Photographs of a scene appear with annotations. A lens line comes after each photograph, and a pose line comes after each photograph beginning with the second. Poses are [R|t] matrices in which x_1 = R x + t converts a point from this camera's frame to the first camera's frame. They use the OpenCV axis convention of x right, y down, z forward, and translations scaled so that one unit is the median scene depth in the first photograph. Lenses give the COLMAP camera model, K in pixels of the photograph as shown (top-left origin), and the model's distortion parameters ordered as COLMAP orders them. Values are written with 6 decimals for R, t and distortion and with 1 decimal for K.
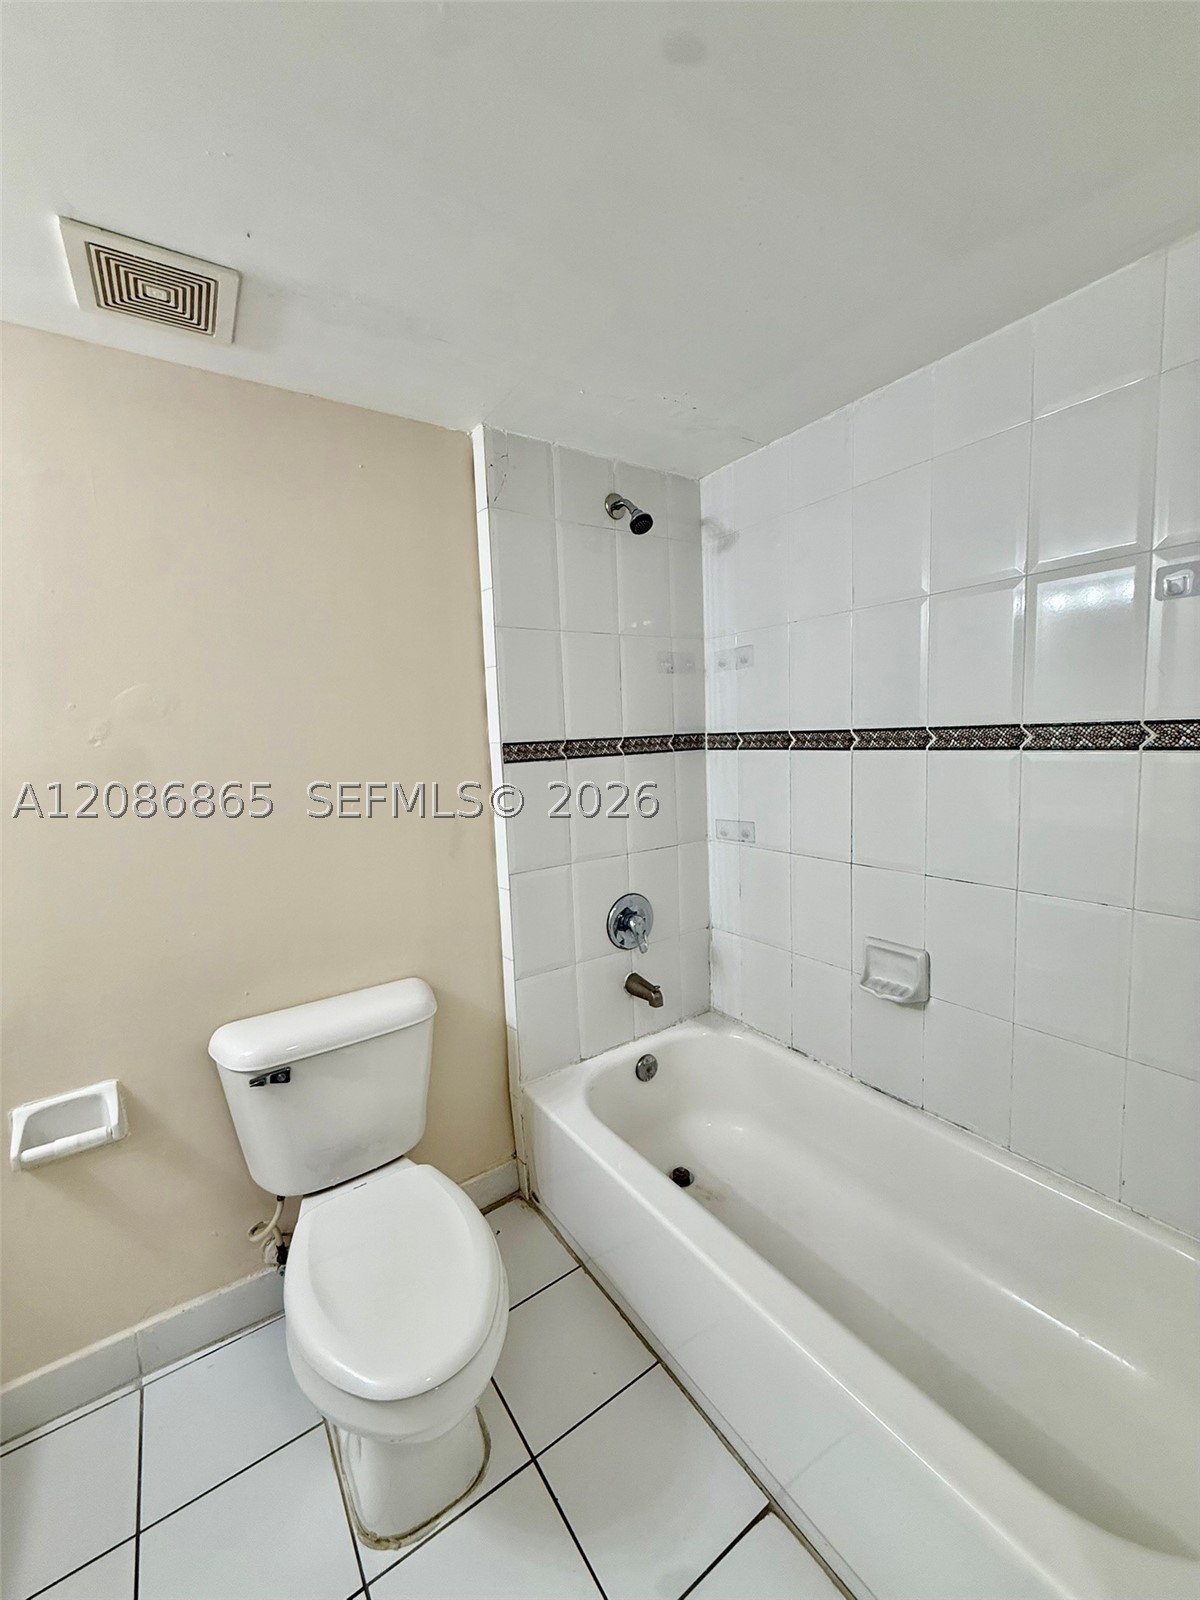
lens RADIAL K [[640.2, 0, 602.0], [0, 640.2, 799.0], [0, 0, 1]] dist [-0.000387, 0.000684]
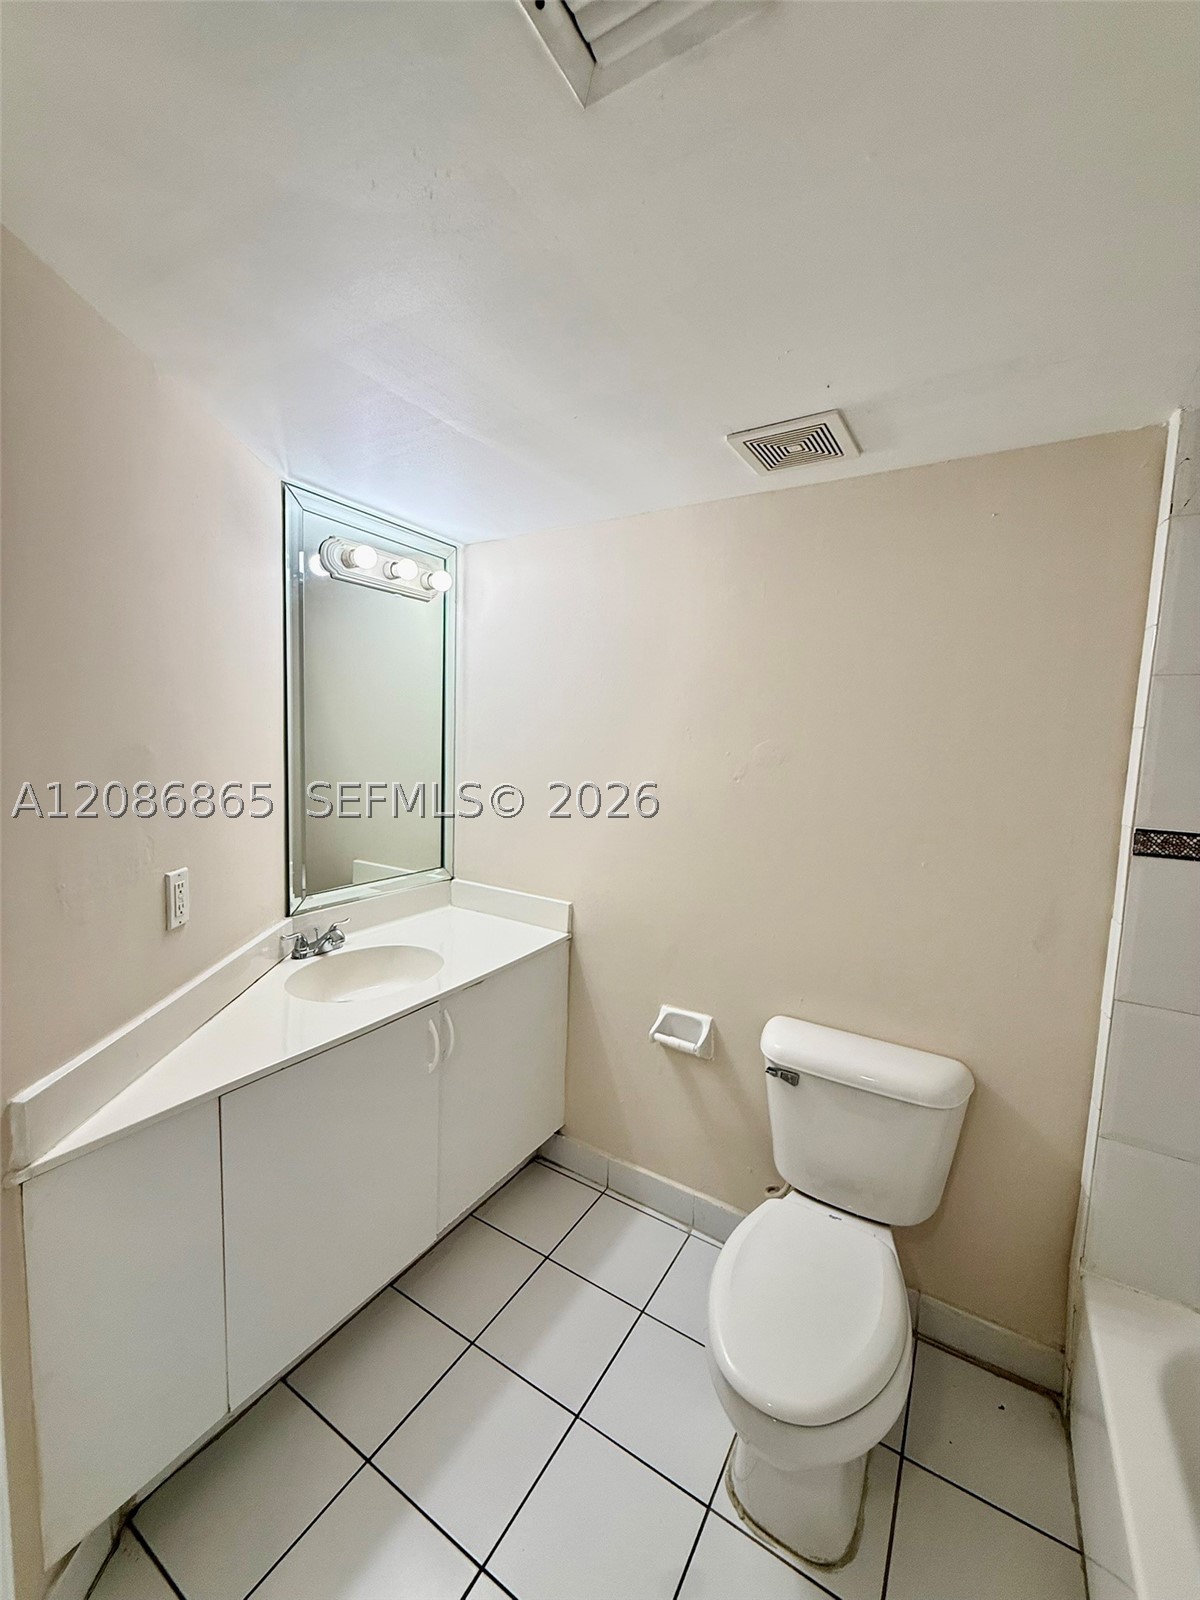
lens RADIAL K [[640.2, 0, 598.9], [0, 640.2, 801.0], [0, 0, 1]] dist [-0.000387, 0.000684]
pose [[0.403190, 0.143424, -0.903807, 0.346297], [-0.148627, 0.984792, 0.089972, -0.120643], [0.902966, 0.098055, 0.418375, 0.141563]]
